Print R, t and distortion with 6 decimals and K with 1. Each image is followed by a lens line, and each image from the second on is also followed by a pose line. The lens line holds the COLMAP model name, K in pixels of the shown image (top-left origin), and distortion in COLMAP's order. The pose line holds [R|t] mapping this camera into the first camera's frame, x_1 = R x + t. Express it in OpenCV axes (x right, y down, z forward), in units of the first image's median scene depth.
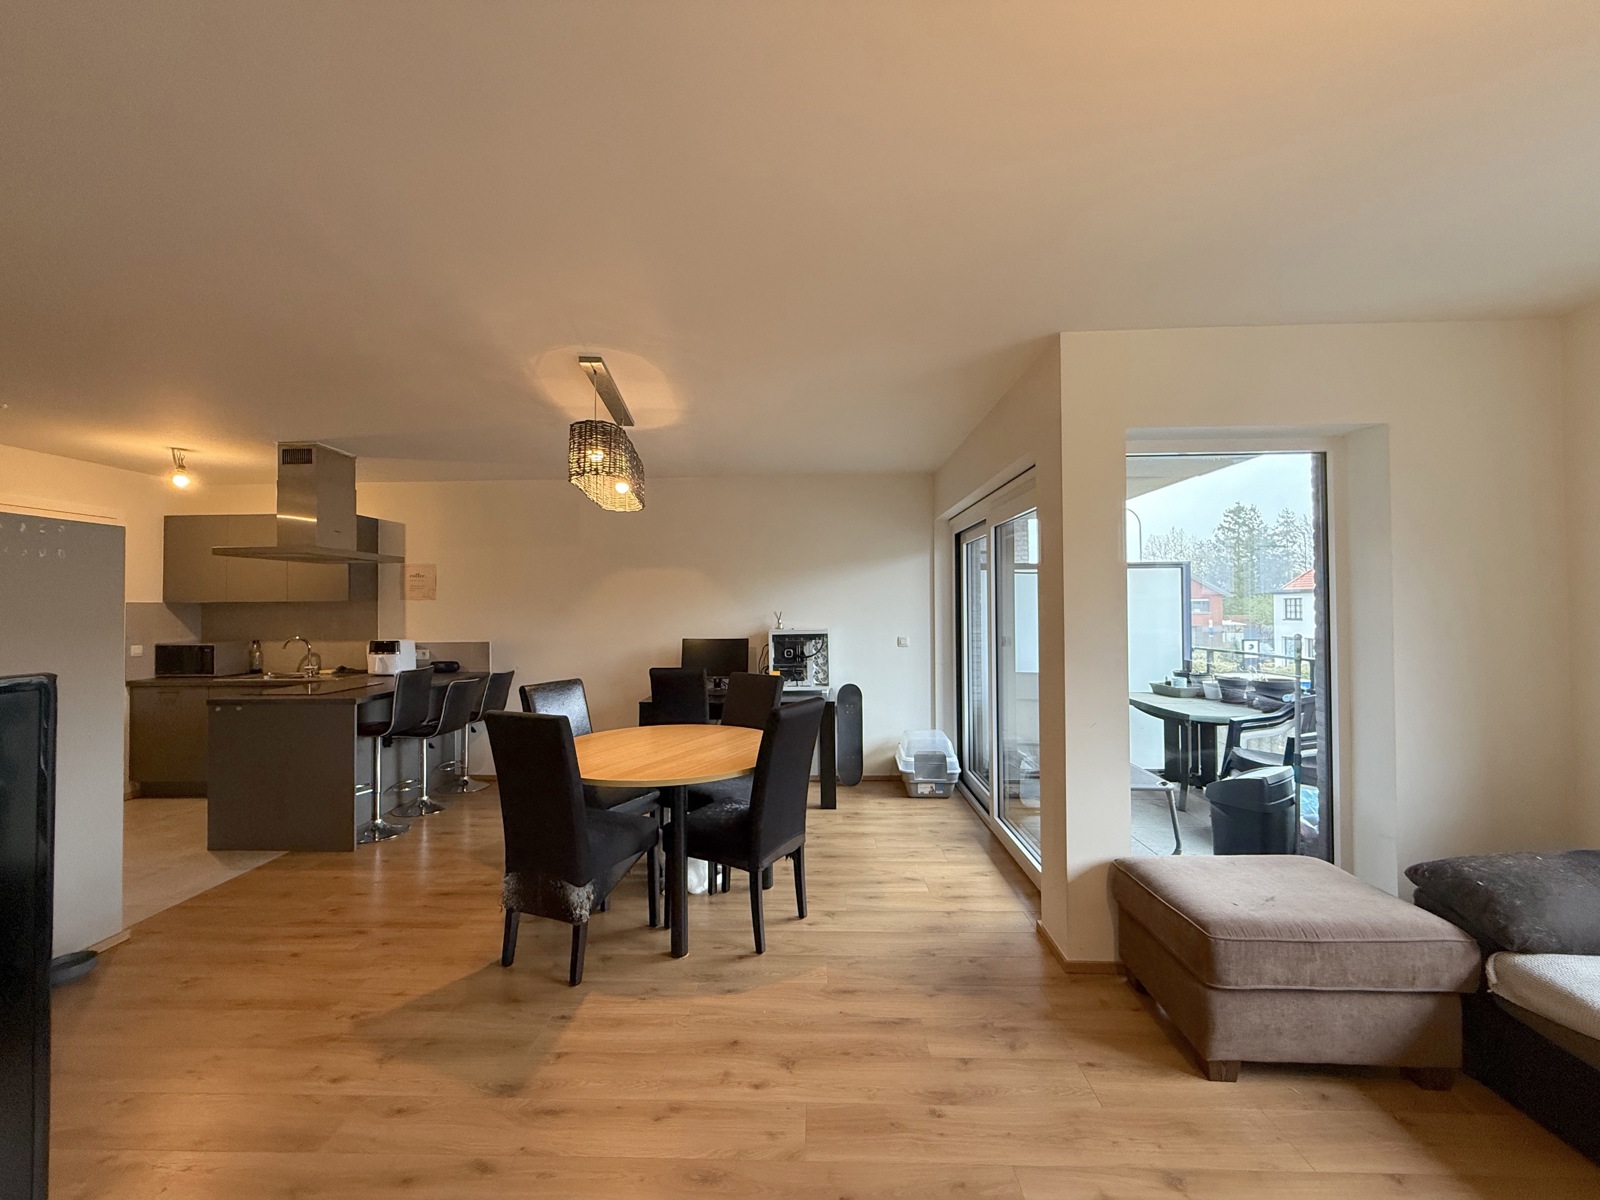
lens RADIAL K [[636.5, 0, 795.0], [0, 636.5, 596.8], [0, 0, 1]] dist [-0.000042, 0.000269]
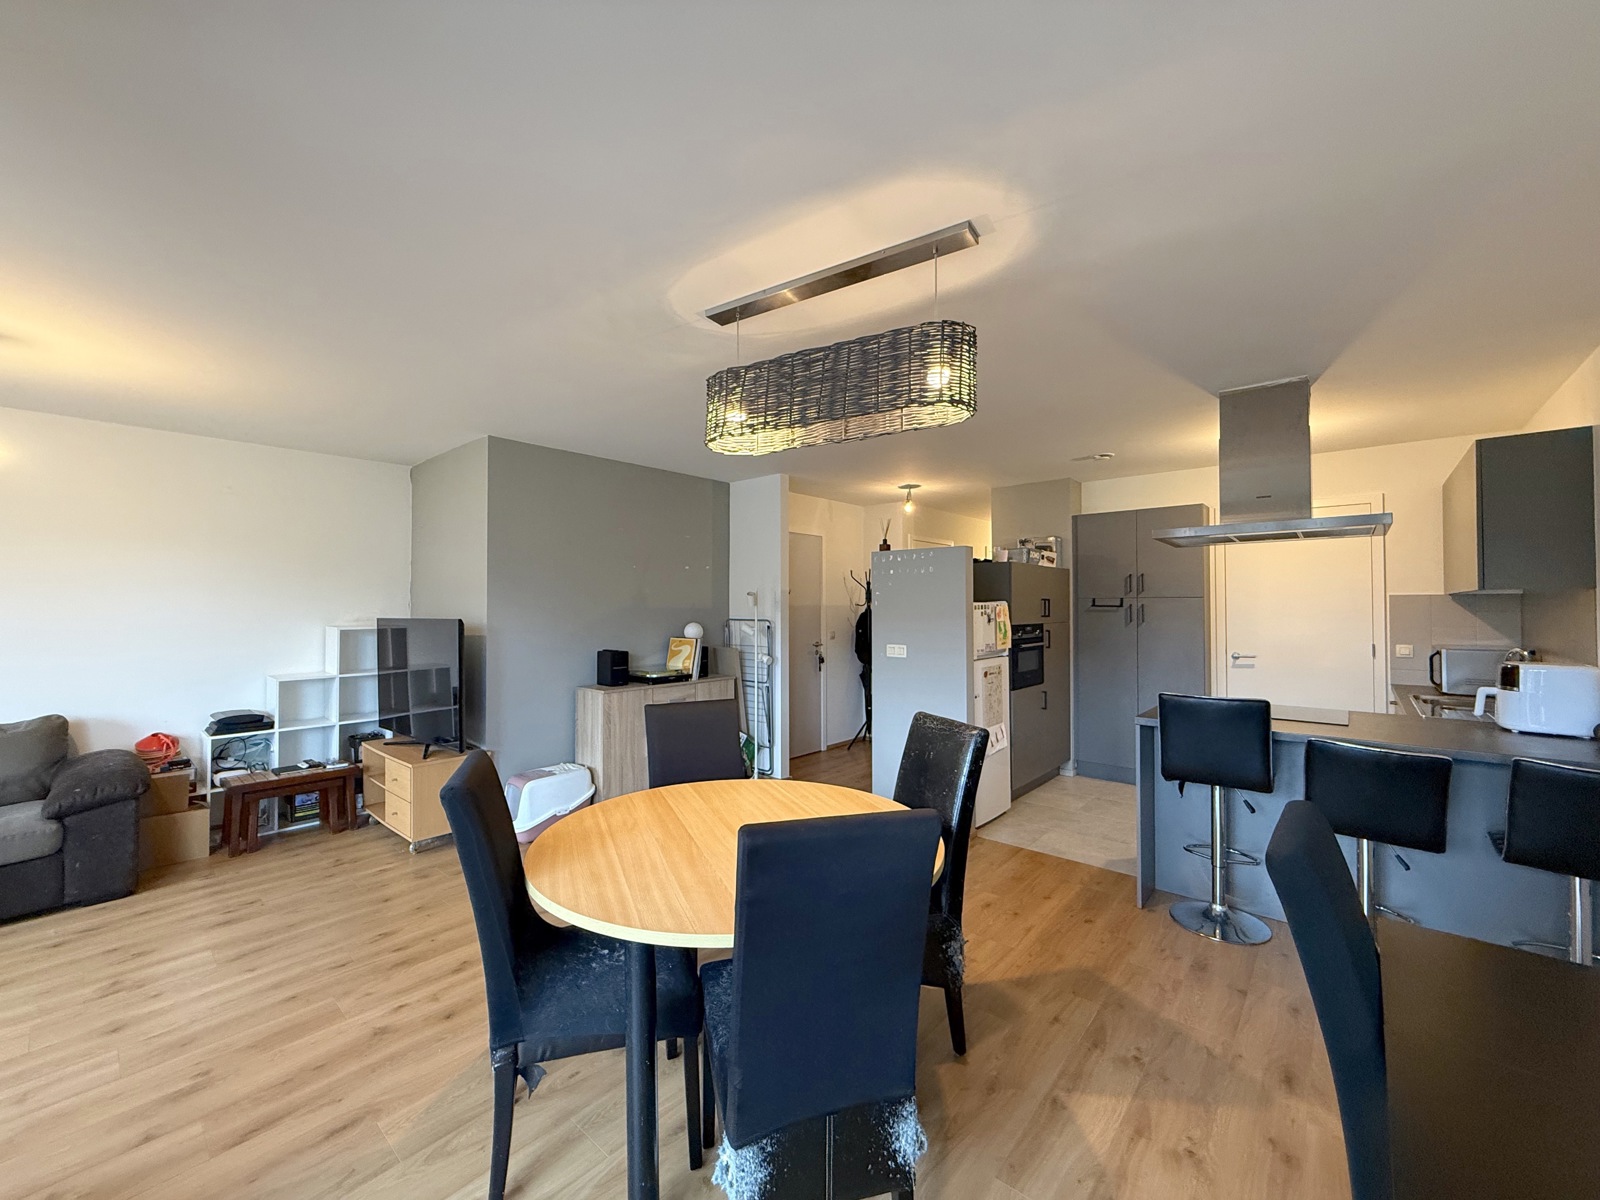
lens RADIAL K [[635.8, 0, 793.9], [0, 635.8, 597.2], [0, 0, 1]] dist [-0.000352, -0.000100]
pose [[-0.636185, -0.003854, -0.771527, 0.223034], [0.018182, 0.999635, -0.019985, 0.020349], [0.771322, -0.026742, -0.635883, 1.325807]]
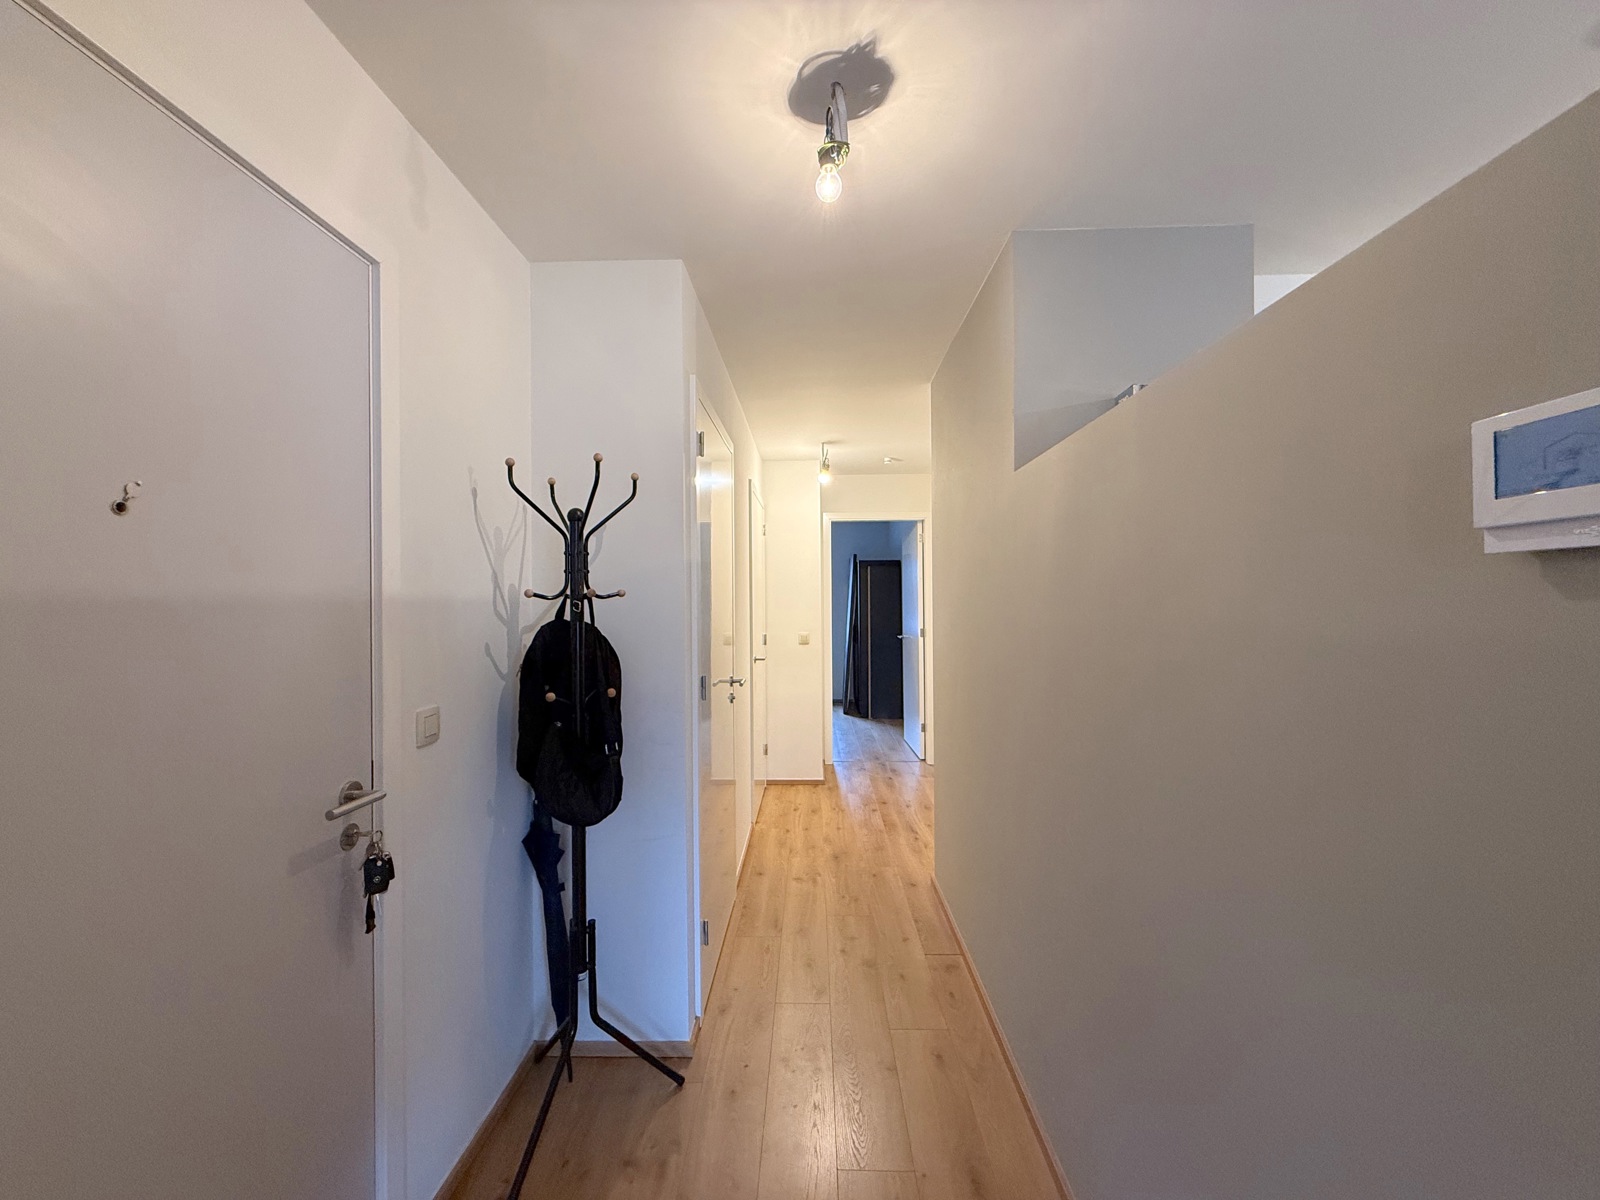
lens RADIAL K [[636.5, 0, 795.0], [0, 636.5, 596.8], [0, 0, 1]] dist [-0.000042, 0.000269]
pose [[0.008522, -0.002453, -0.999961, -0.888409], [0.025105, 0.999682, -0.002238, 0.014590], [0.999648, -0.025085, 0.008581, 0.445233]]
